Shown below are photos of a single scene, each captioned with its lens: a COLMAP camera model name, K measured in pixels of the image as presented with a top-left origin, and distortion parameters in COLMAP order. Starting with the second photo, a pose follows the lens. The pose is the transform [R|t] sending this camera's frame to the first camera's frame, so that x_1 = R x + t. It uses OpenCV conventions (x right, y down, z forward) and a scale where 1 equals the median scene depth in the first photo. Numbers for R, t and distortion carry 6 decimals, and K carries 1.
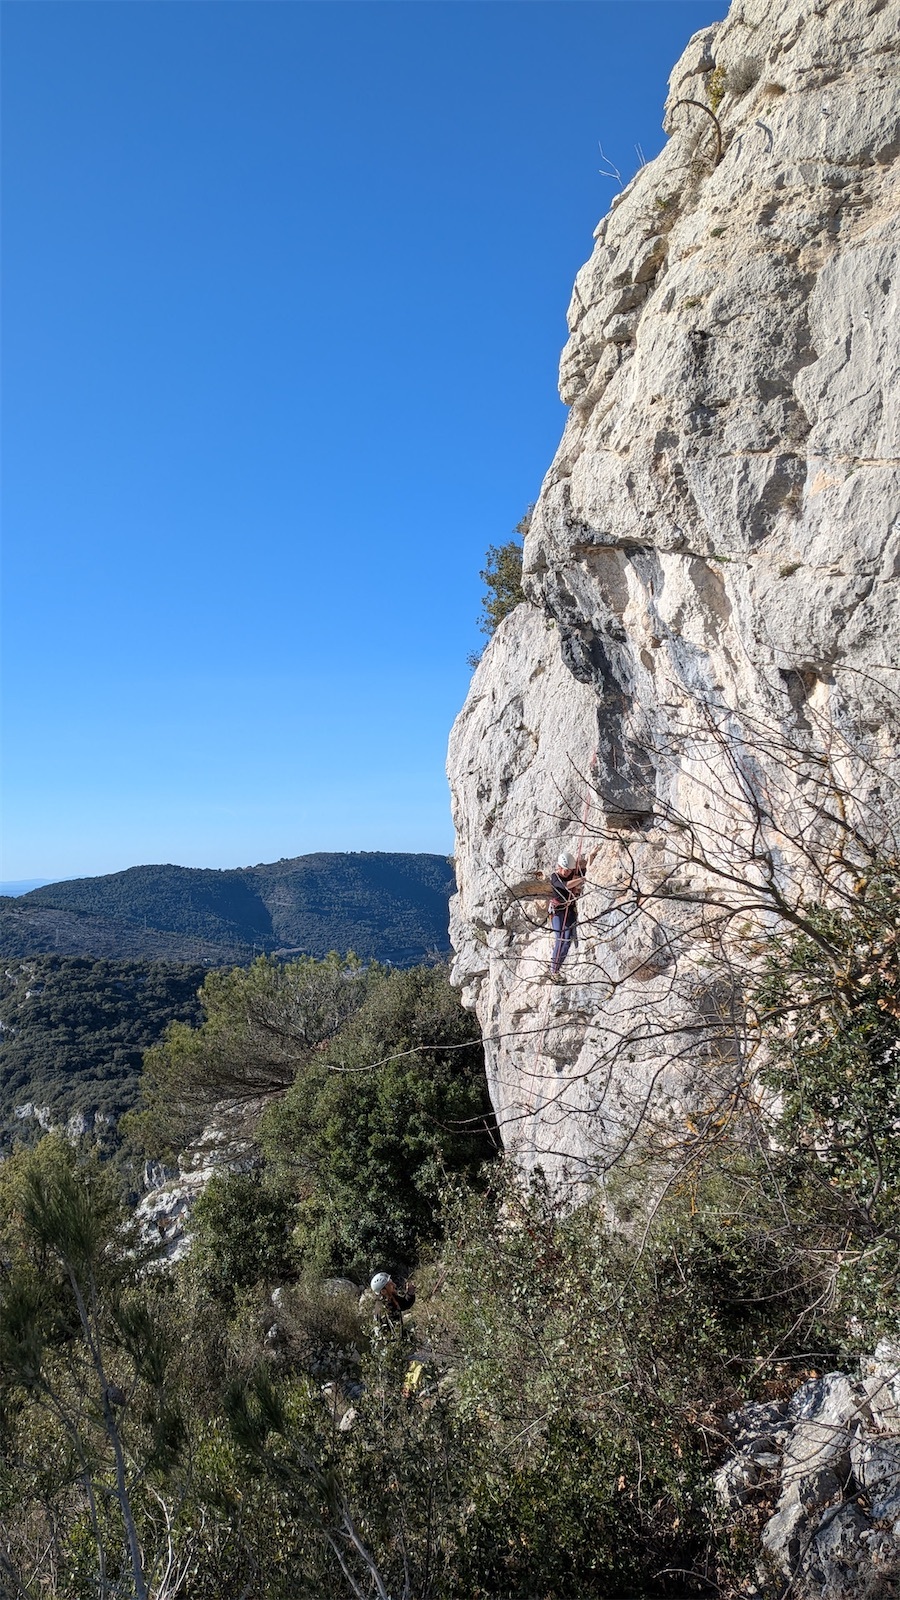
lens RADIAL K [[1076.2, 0, 450.0], [0, 1076.2, 800.0], [0, 0, 1]] dist [0.071538, -0.115416]
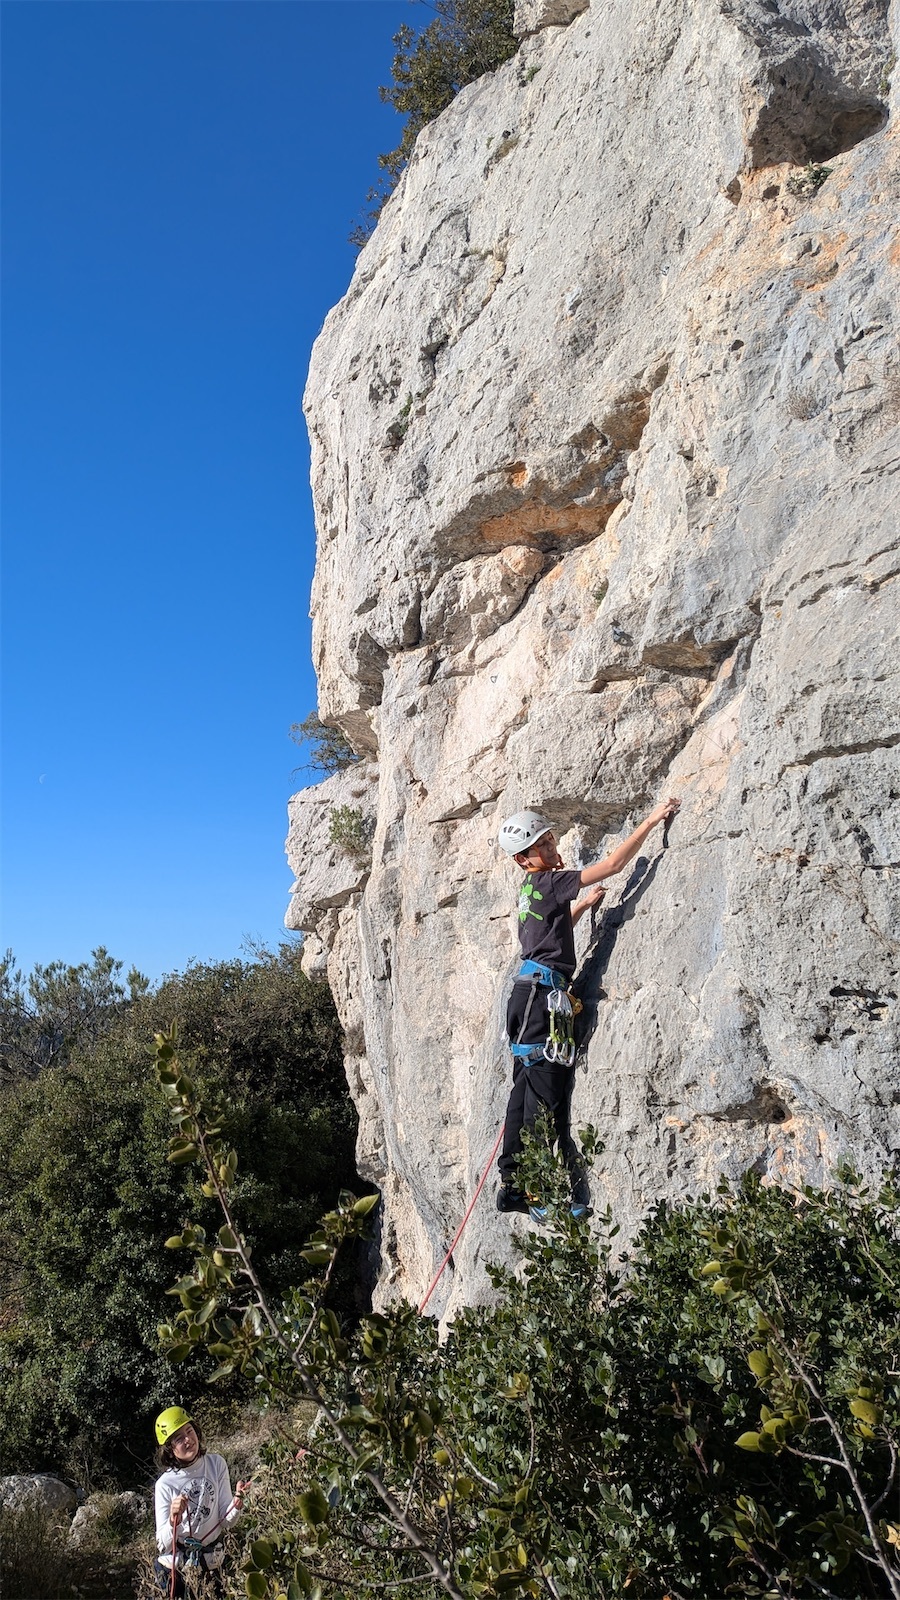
lens RADIAL K [[1073.0, 0, 414.8], [0, 1073.0, 769.4], [0, 0, 1]] dist [0.106150, -0.156417]
pose [[0.991643, 0.047930, 0.119777, -0.005309], [-0.028411, 0.986765, -0.159649, 0.240853], [-0.125844, 0.154912, 0.979880, 0.542307]]
